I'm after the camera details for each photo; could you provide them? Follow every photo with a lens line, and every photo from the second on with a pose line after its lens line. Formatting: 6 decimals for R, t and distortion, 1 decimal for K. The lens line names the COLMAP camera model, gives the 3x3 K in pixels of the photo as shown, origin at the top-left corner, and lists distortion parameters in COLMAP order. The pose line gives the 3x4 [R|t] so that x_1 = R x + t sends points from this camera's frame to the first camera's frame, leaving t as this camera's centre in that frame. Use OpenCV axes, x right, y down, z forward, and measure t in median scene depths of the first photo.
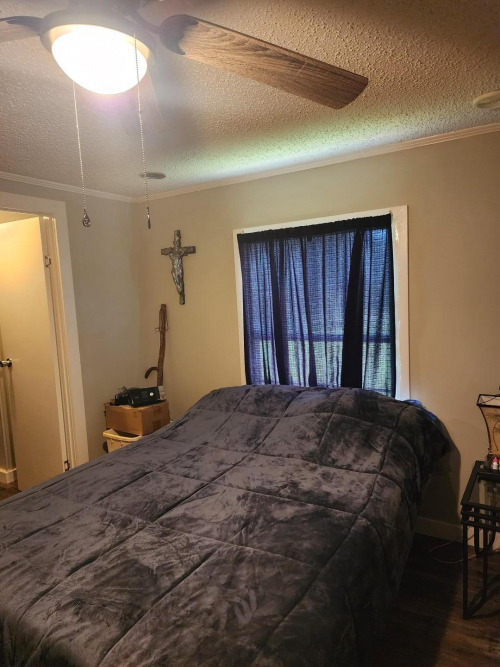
lens RADIAL K [[457.7, 0, 253.4], [0, 457.7, 334.5], [0, 0, 1]] dist [0.059314, -0.052097]
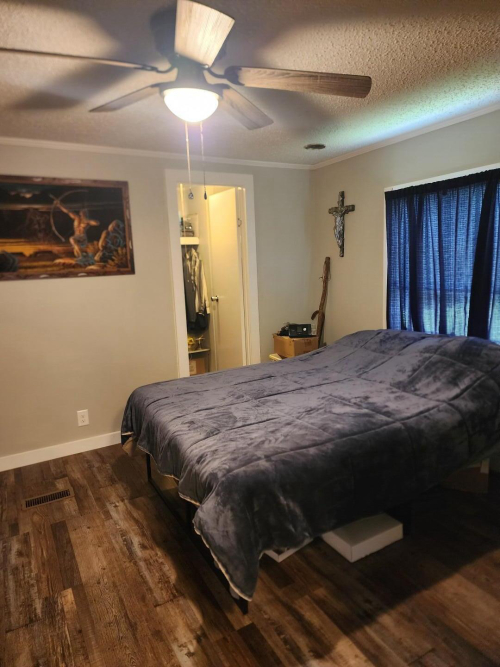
lens RADIAL K [[457.7, 0, 247.1], [0, 457.7, 332.9], [0, 0, 1]] dist [0.059314, -0.052097]
pose [[0.864483, 0.096704, -0.493271, 0.336219], [-0.056888, 0.993837, 0.095140, 0.041317], [0.499432, -0.054186, 0.864657, -0.192670]]
